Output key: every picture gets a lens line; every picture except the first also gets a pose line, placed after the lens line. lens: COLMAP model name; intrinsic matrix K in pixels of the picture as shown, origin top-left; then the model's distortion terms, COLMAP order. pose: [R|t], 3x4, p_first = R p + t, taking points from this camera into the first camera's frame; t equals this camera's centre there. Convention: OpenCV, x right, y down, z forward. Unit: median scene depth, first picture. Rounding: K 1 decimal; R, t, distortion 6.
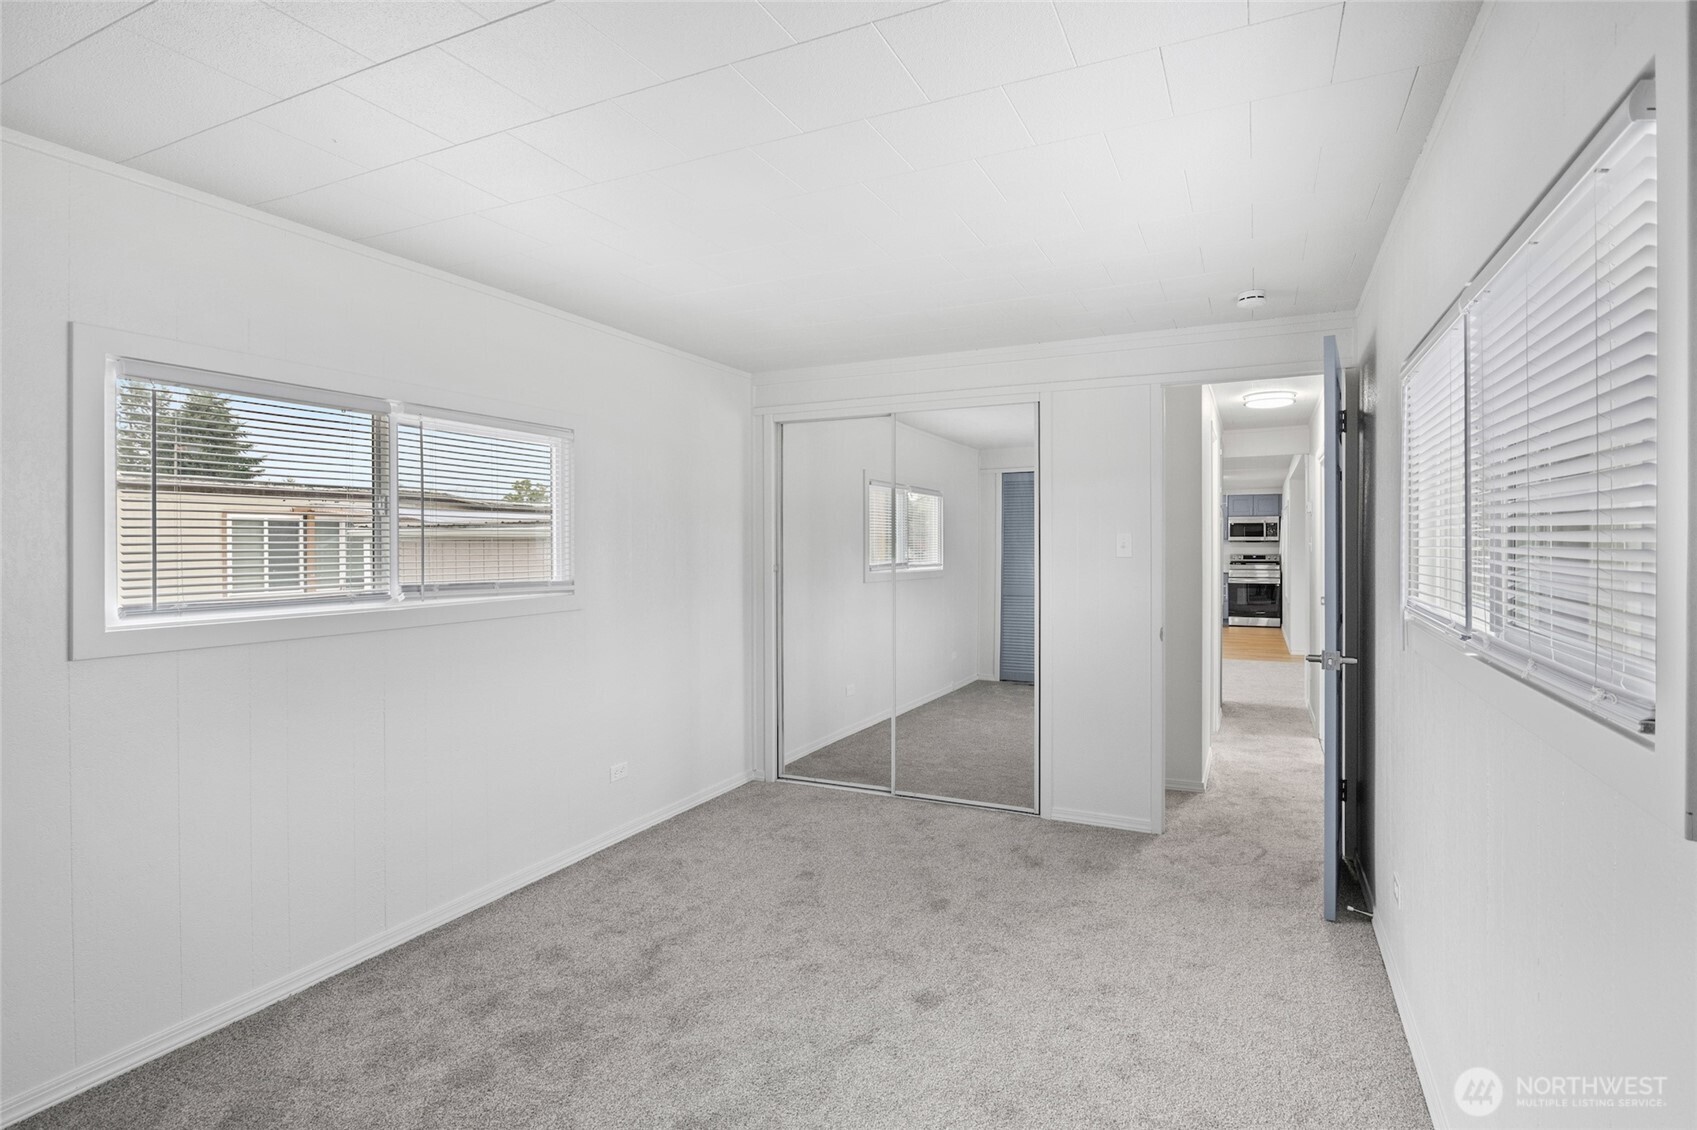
lens RADIAL K [[845.2, 0, 860.9], [0, 845.2, 565.9], [0, 0, 1]] dist [-0.003778, -0.003526]
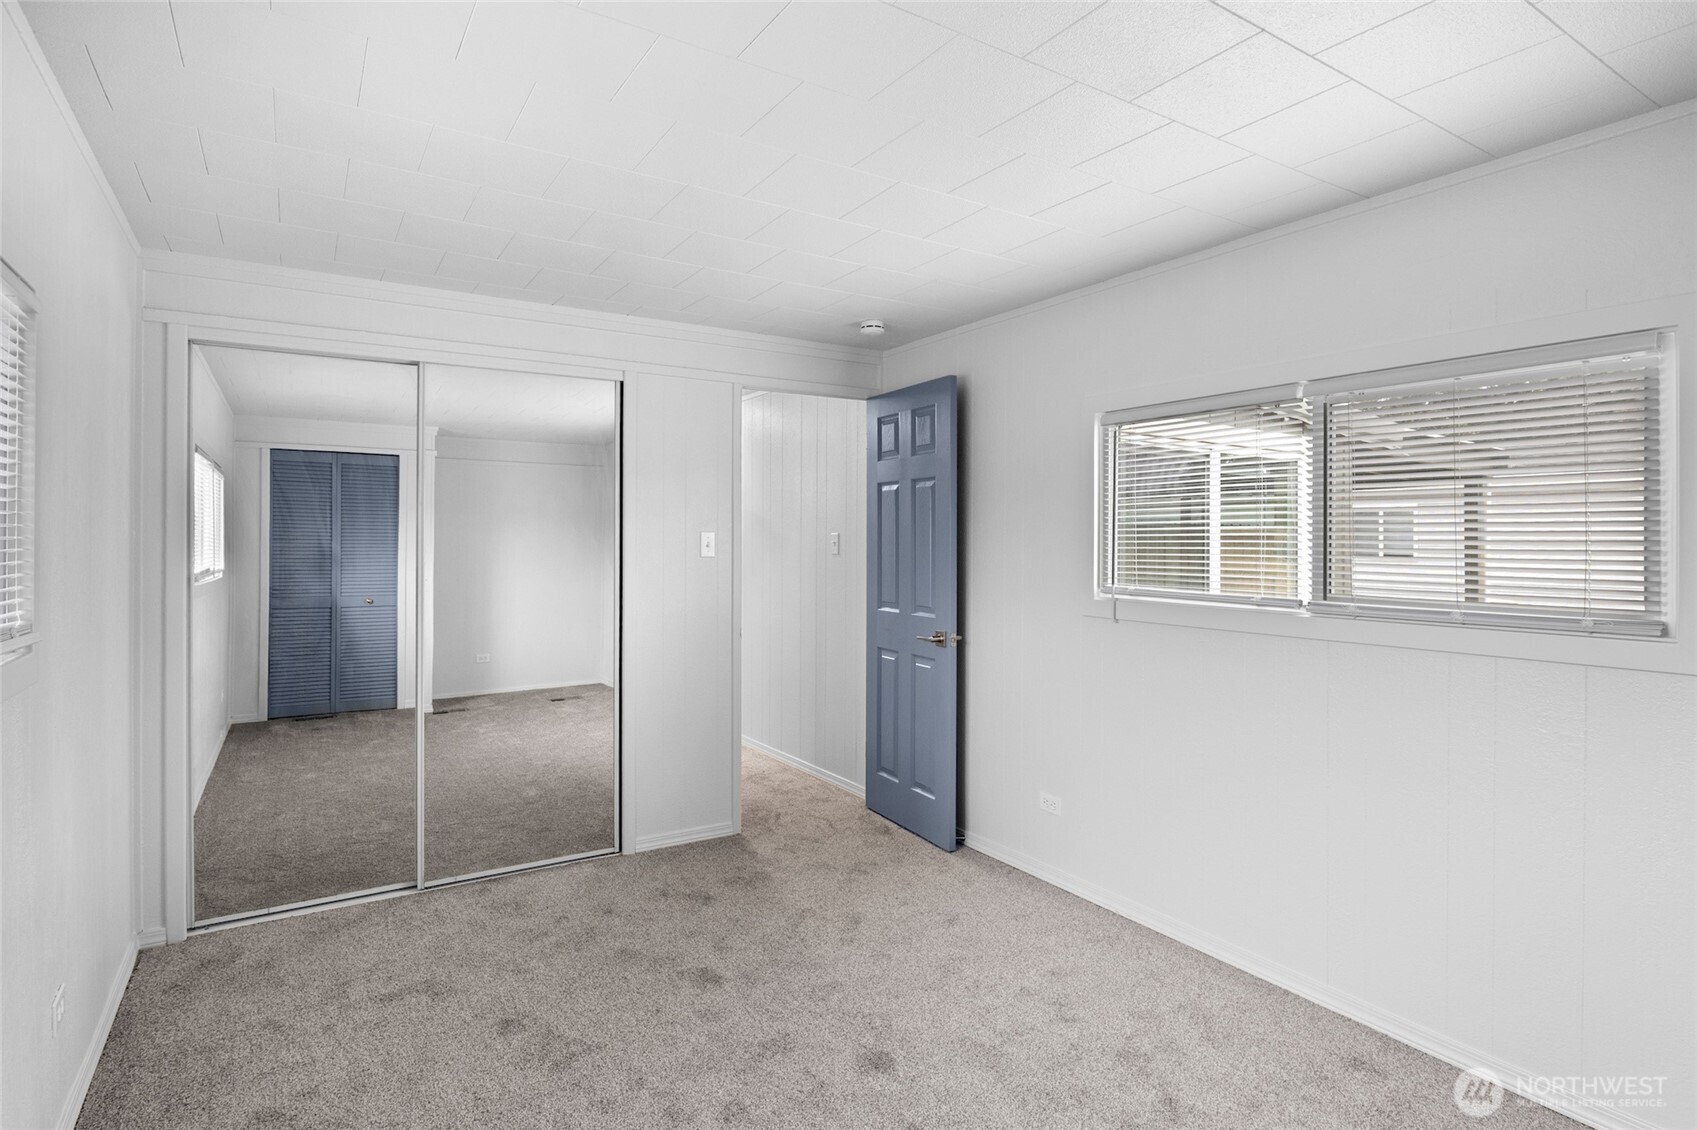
lens RADIAL K [[845.2, 0, 857.6], [0, 845.2, 545.8], [0, 0, 1]] dist [-0.003778, -0.003526]
pose [[0.531525, 0.009723, 0.846987, -0.431922], [0.012789, 0.999728, -0.019502, -0.002578], [-0.846946, 0.021198, 0.531256, 0.344455]]
